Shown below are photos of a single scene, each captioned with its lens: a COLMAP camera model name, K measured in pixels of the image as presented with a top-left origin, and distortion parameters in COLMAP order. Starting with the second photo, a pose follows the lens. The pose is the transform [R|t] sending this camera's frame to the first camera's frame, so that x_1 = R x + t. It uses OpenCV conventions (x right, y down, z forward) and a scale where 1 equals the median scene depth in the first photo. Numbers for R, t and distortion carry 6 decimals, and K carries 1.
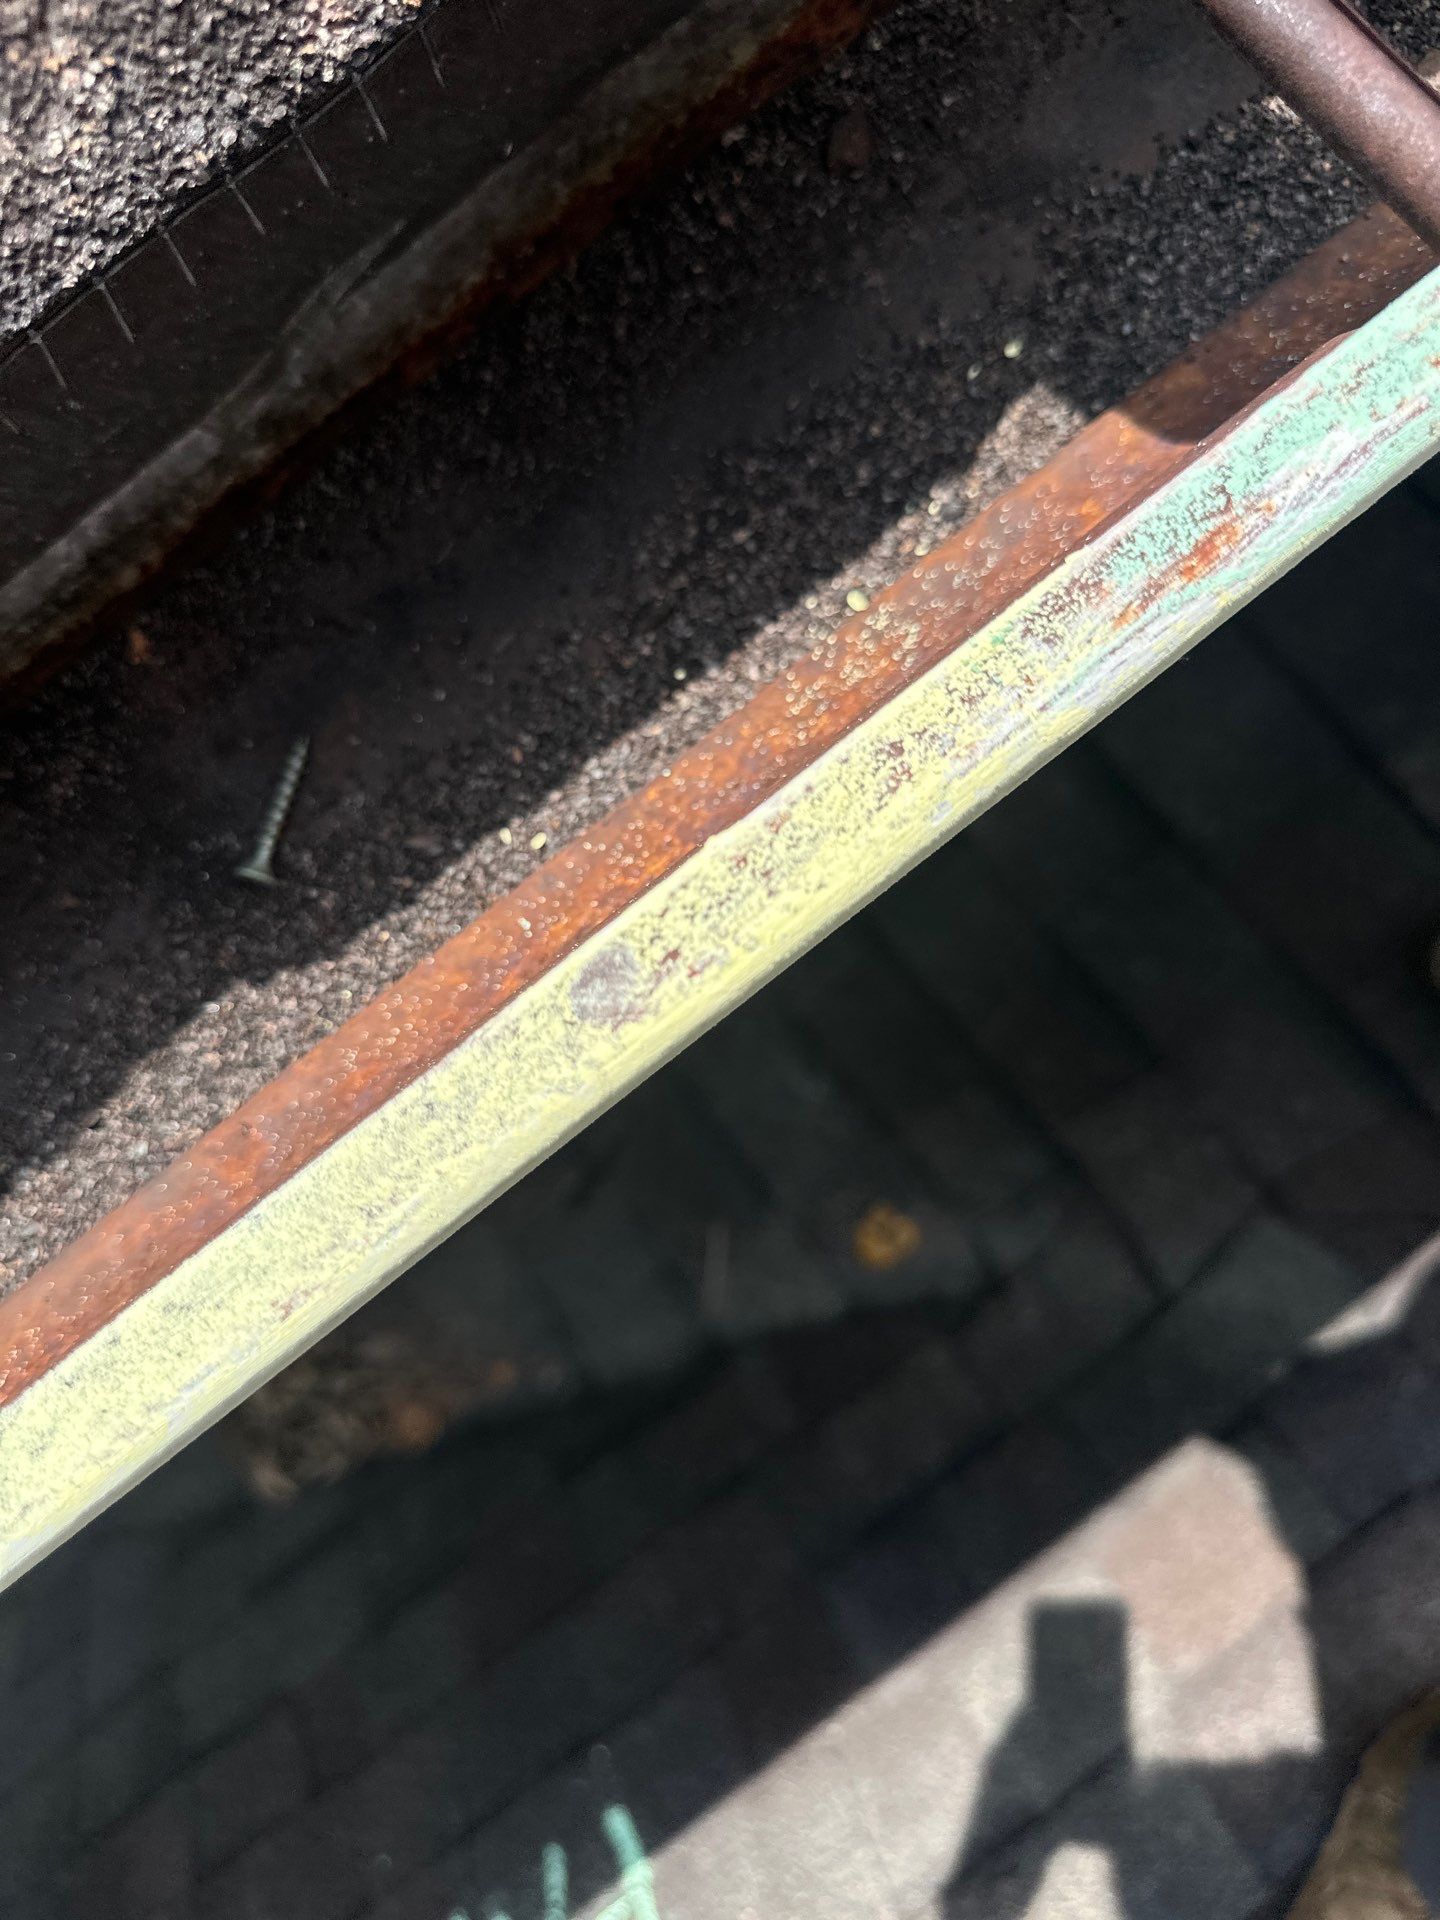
lens RADIAL K [[1493.1, 0, 719.5], [0, 1493.1, 958.5], [0, 0, 1]] dist [-0.038822, -0.002592]
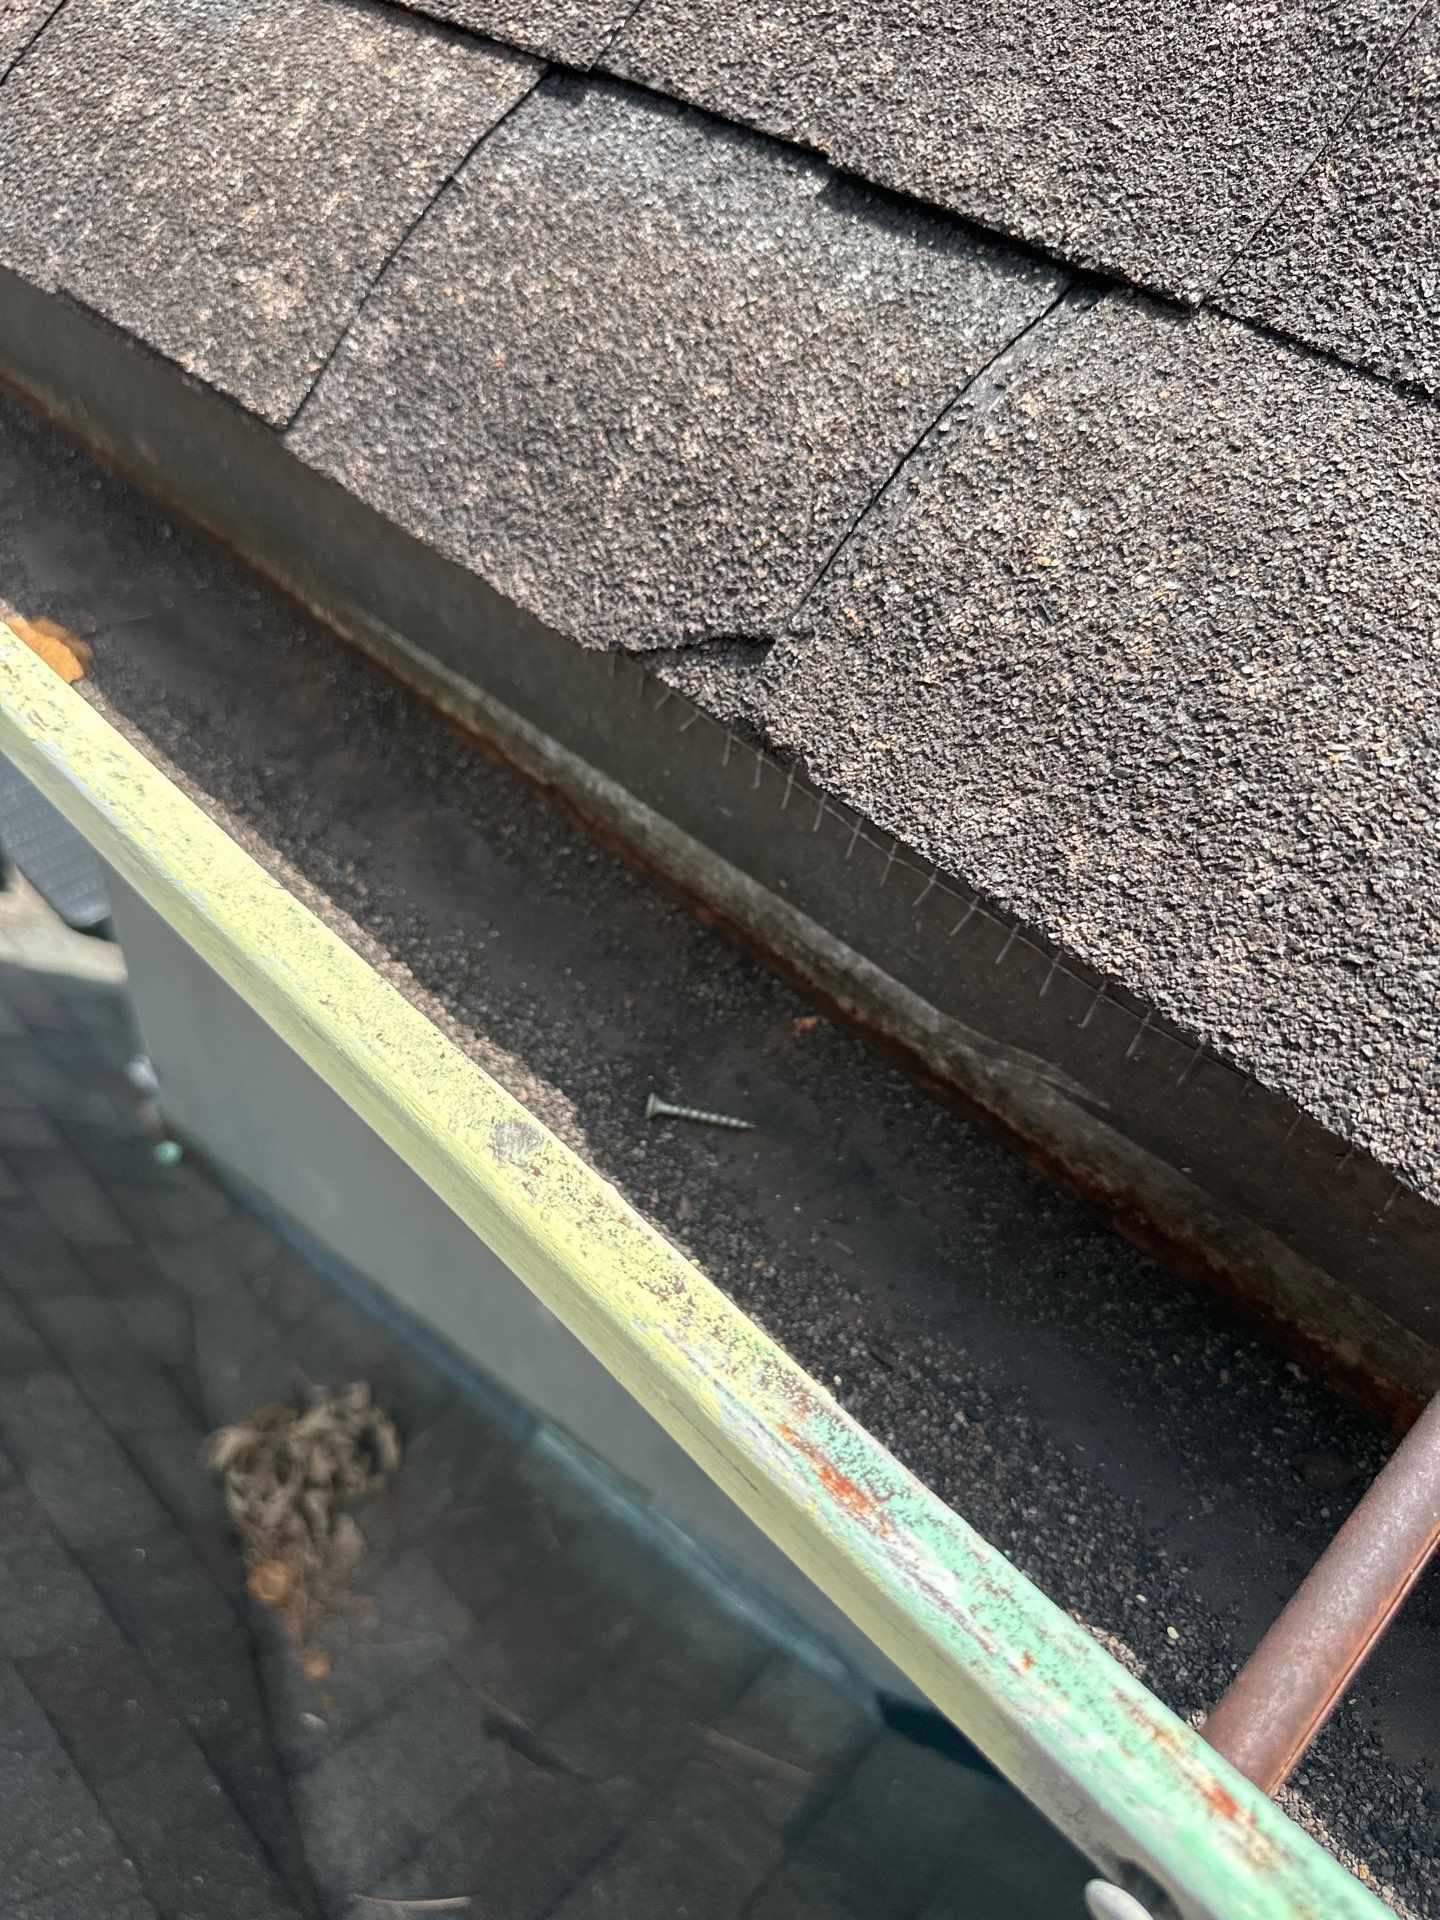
lens RADIAL K [[1597.3, 0, 719.7], [0, 1597.3, 960.1], [0, 0, 1]] dist [0.000626, -0.002358]
pose [[0.094630, 0.777715, -0.621454, 0.849097], [-0.992234, 0.124308, 0.004476, -0.228902], [0.080733, 0.616204, 0.783438, -0.440549]]
